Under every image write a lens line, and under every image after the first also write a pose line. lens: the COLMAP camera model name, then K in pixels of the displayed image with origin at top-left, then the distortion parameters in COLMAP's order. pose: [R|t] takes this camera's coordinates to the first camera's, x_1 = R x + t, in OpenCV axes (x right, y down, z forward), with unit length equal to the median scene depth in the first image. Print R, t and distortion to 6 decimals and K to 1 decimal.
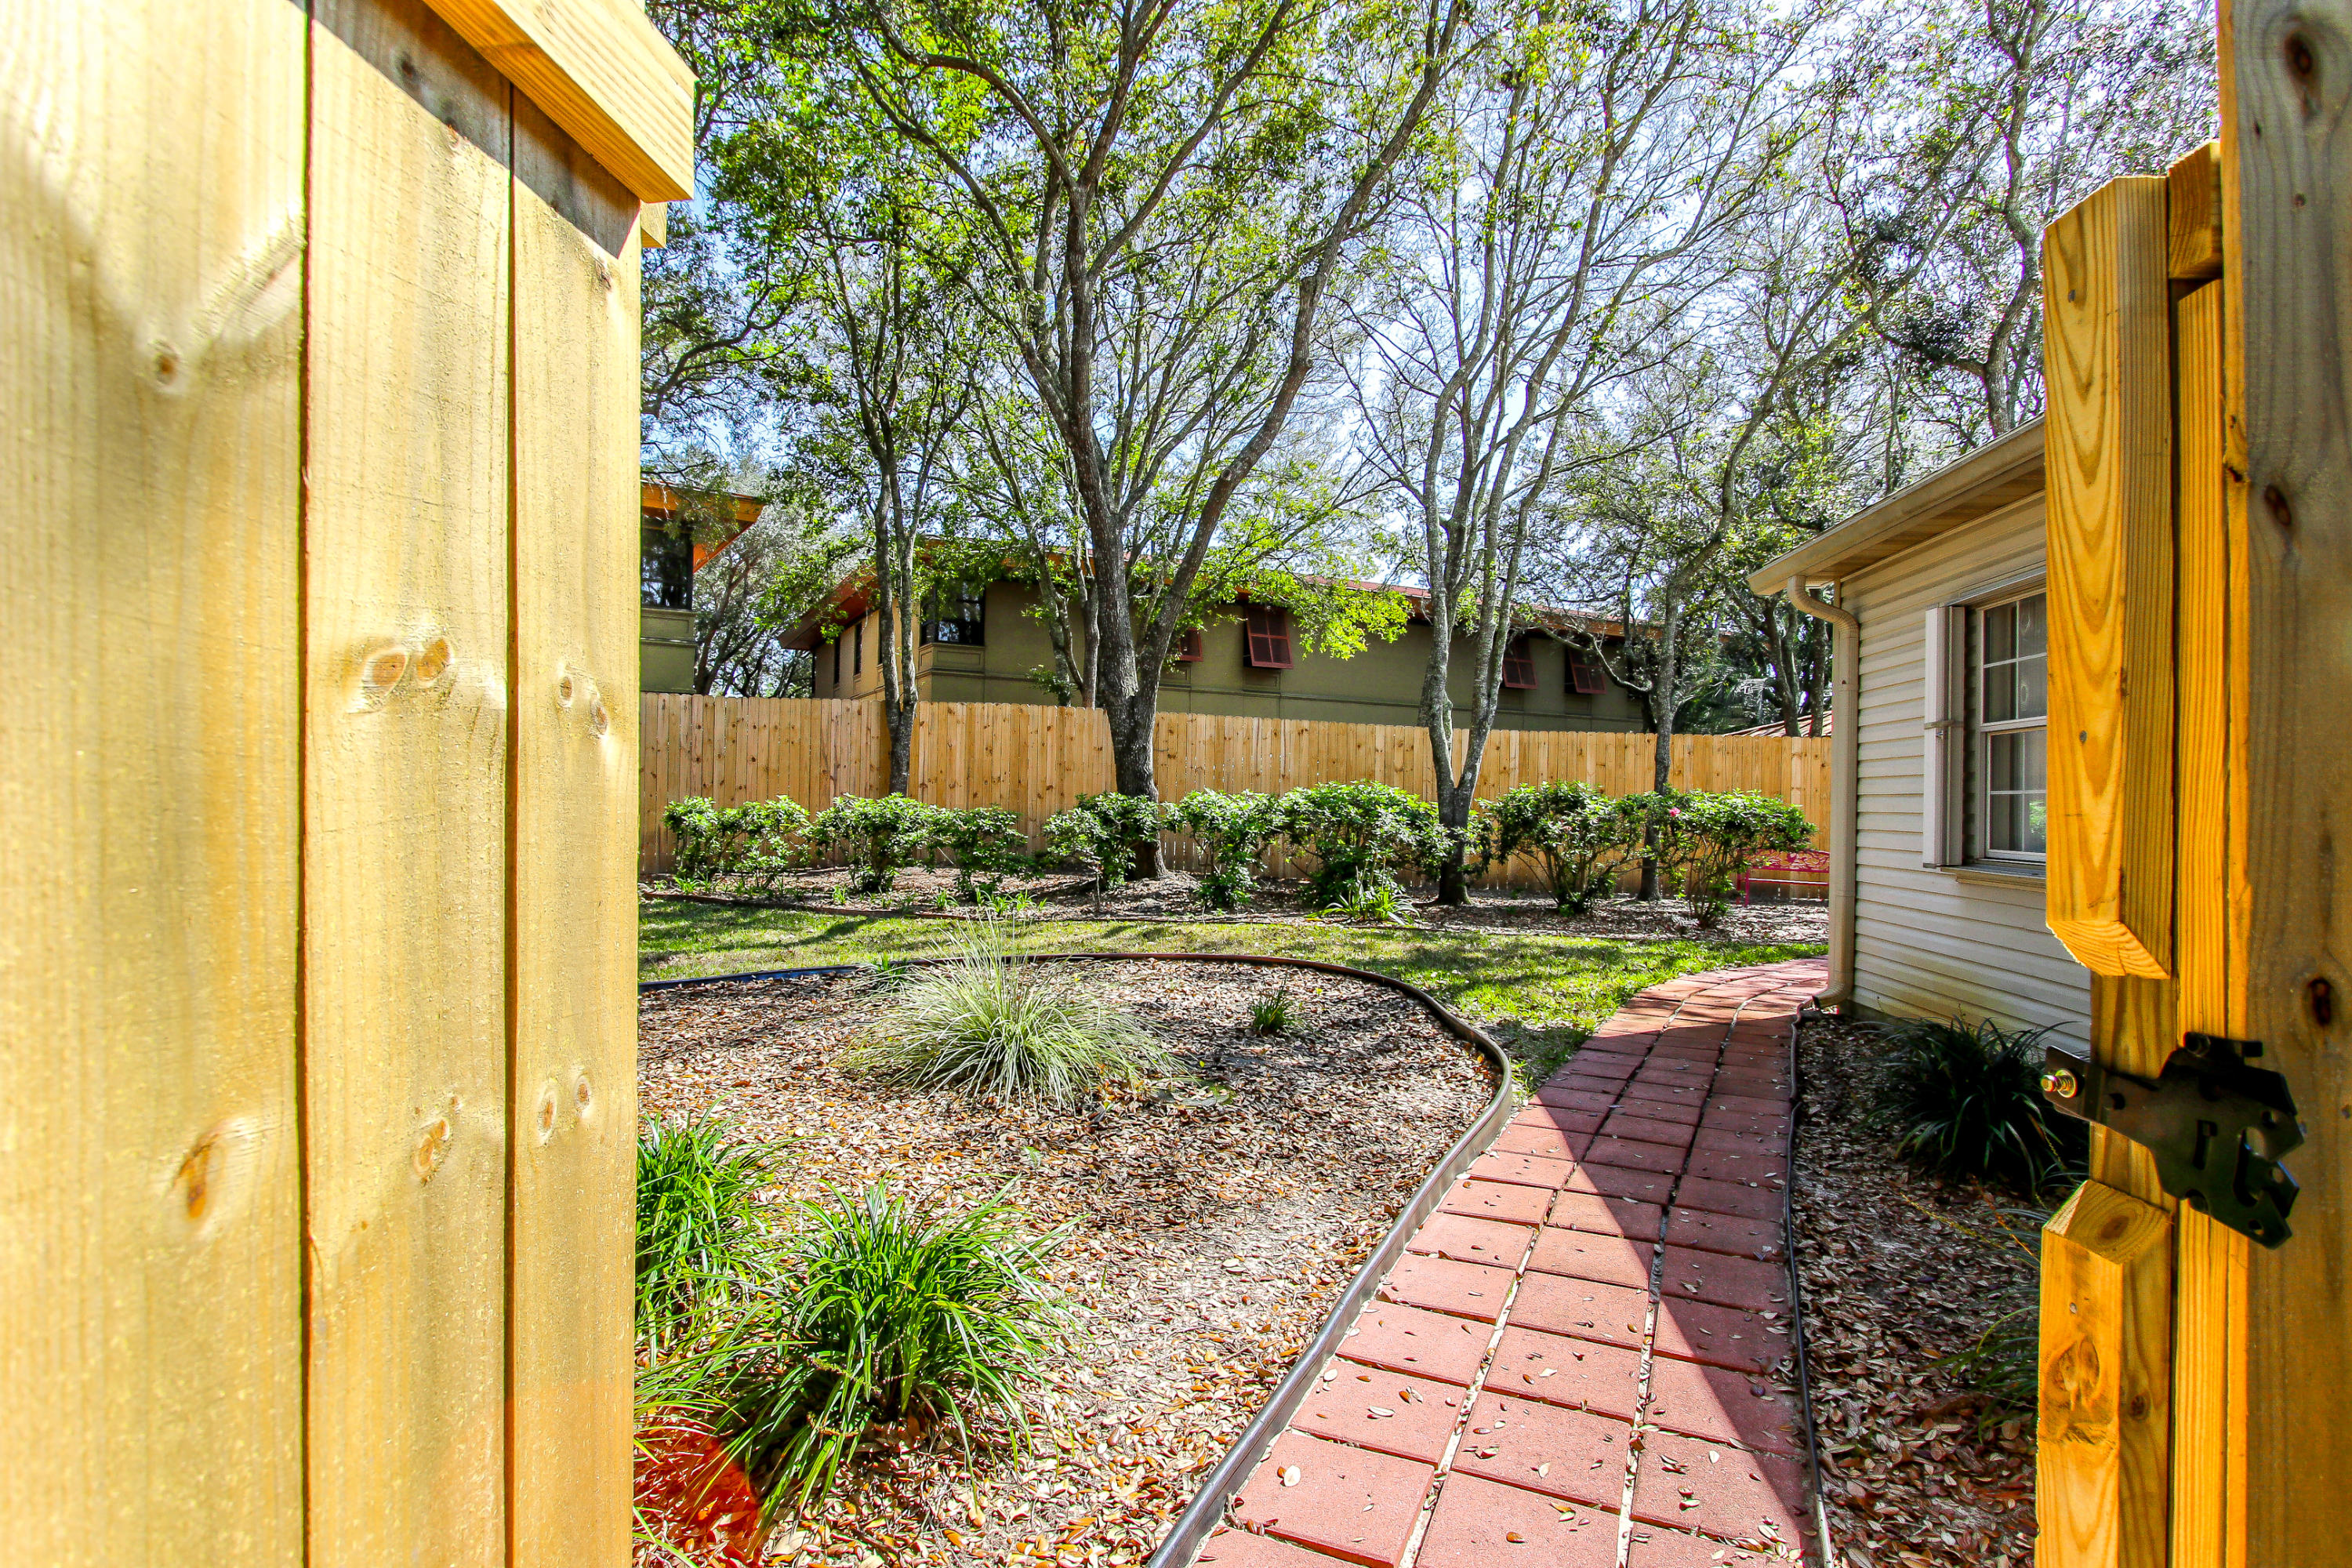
lens RADIAL K [[1196.5, 0, 1189.4], [0, 1196.5, 791.8], [0, 0, 1]] dist [-0.002393, -0.000277]
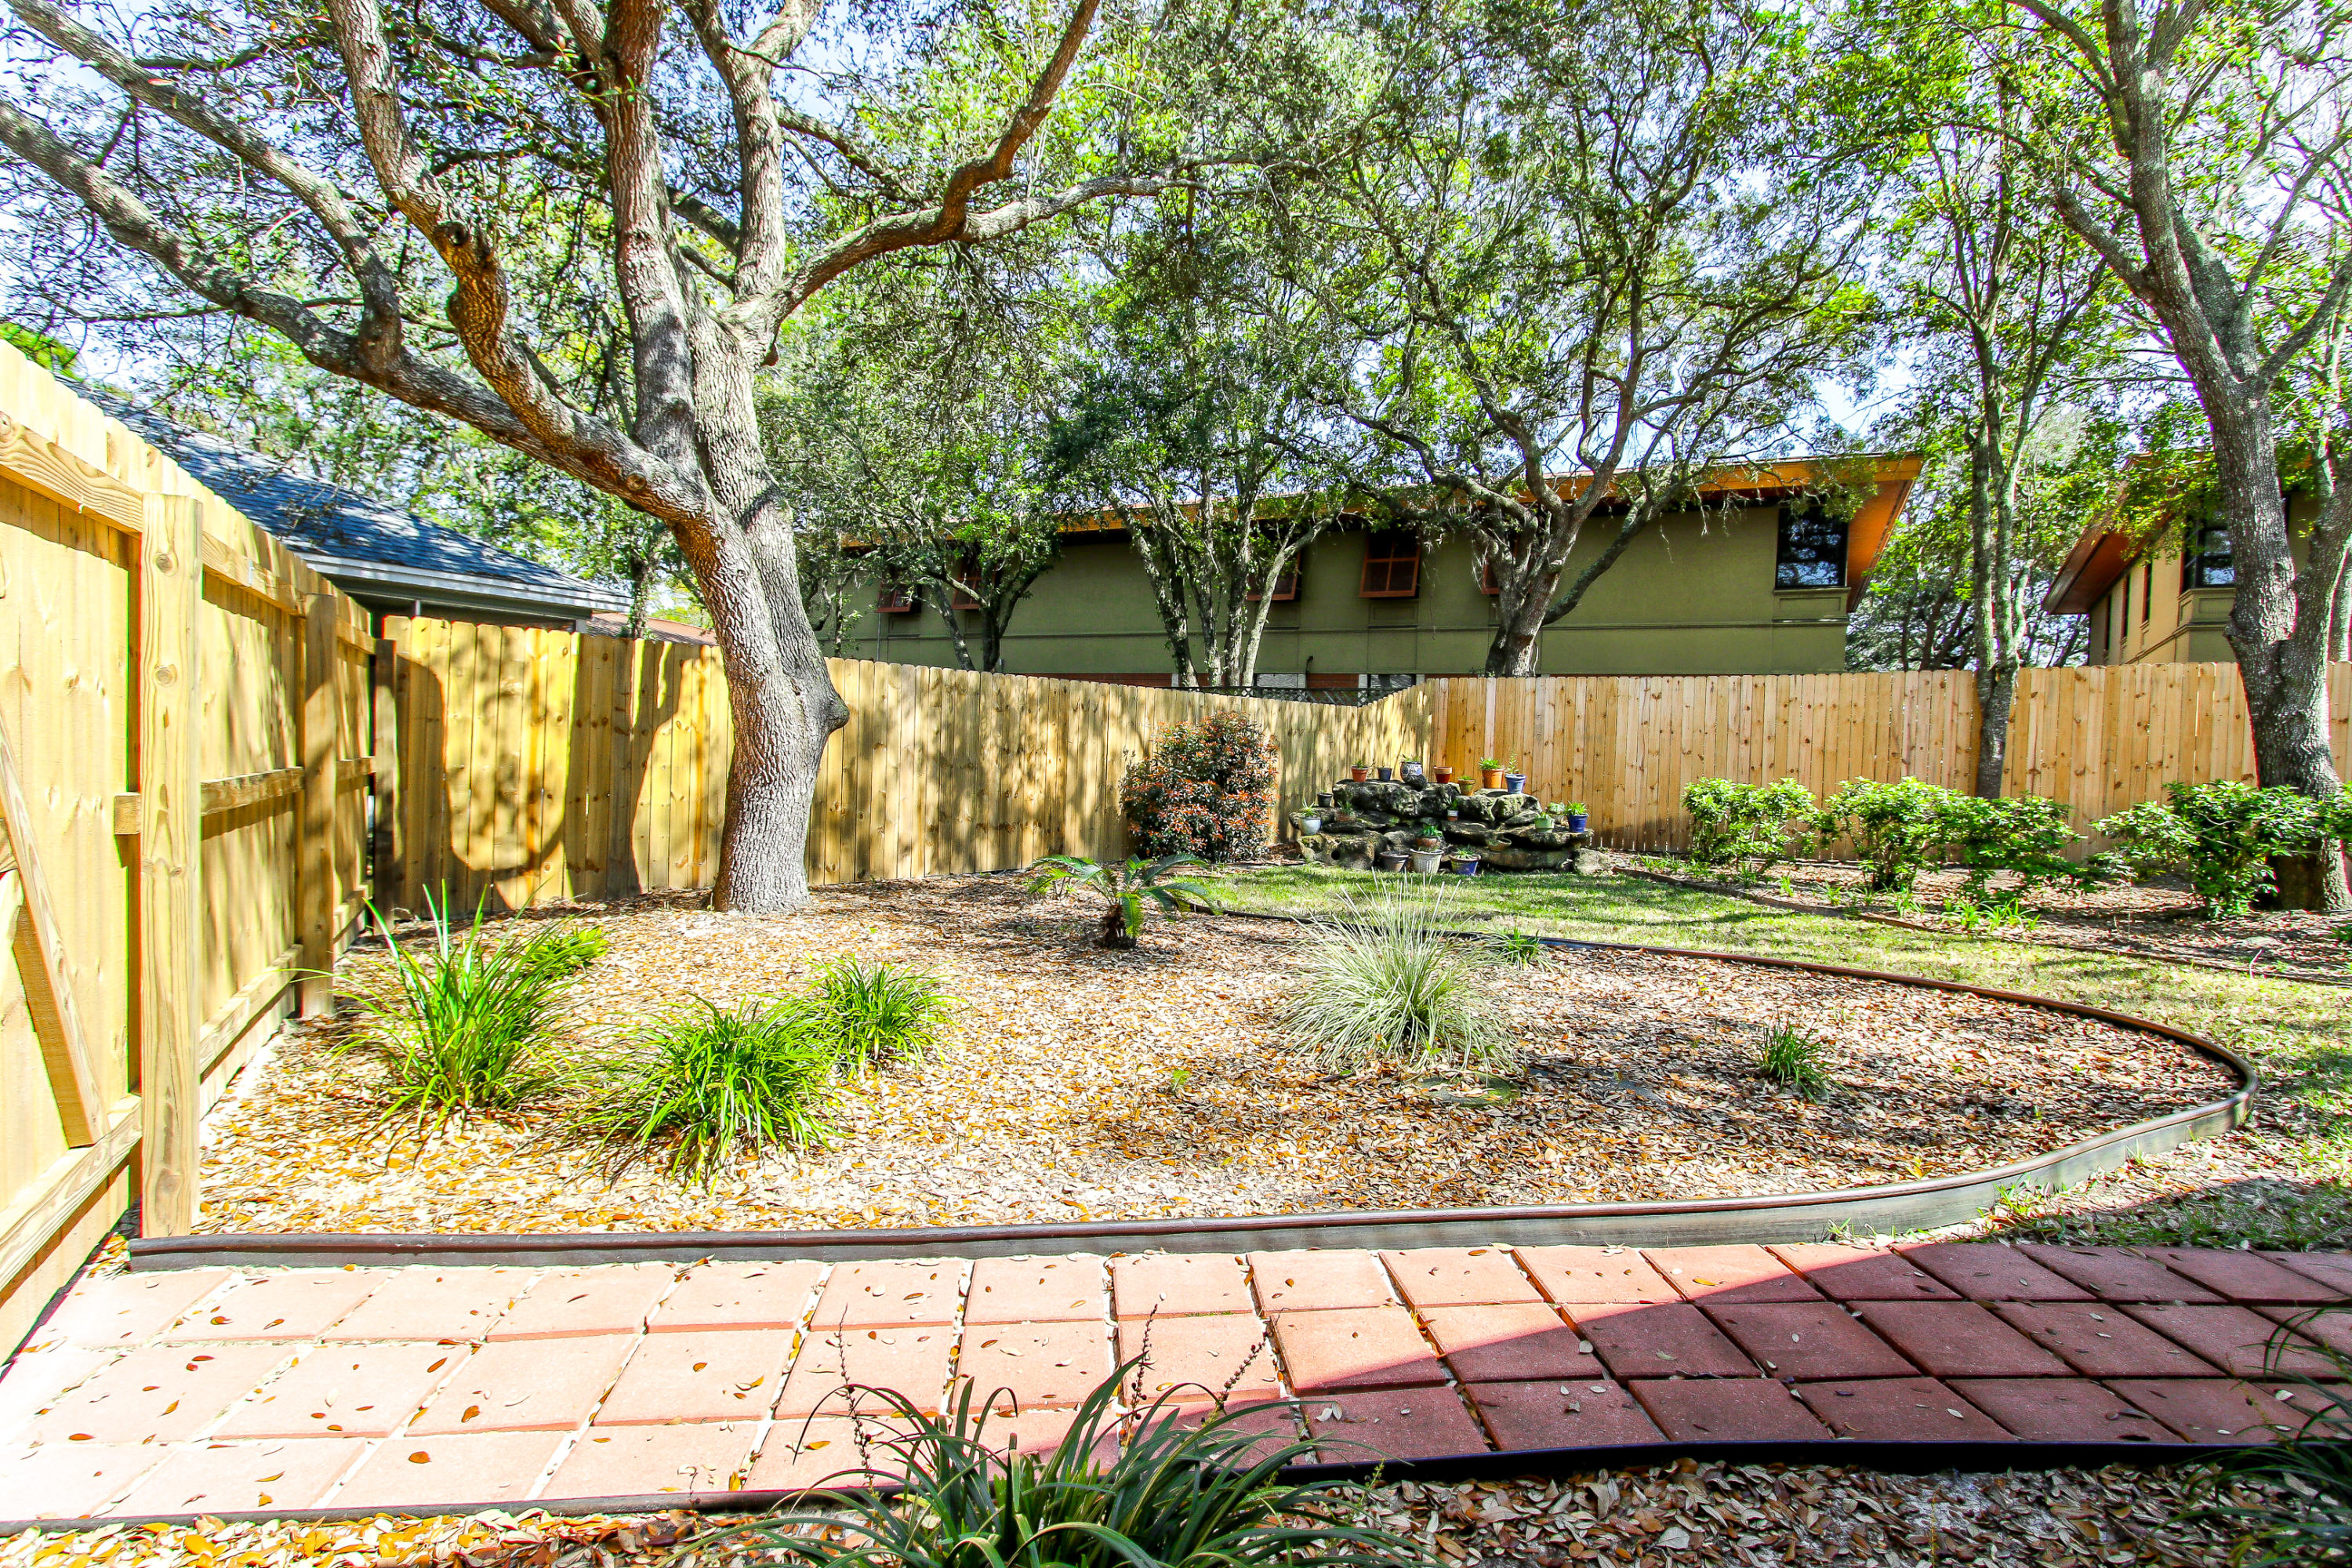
lens RADIAL K [[1196.5, 0, 1189.4], [0, 1196.5, 791.8], [0, 0, 1]] dist [-0.002393, -0.000277]
pose [[0.490227, 0.023039, -0.871290, 0.245347], [-0.014354, 0.999728, 0.018359, 0.003071], [0.871477, 0.003507, 0.490425, 0.132299]]
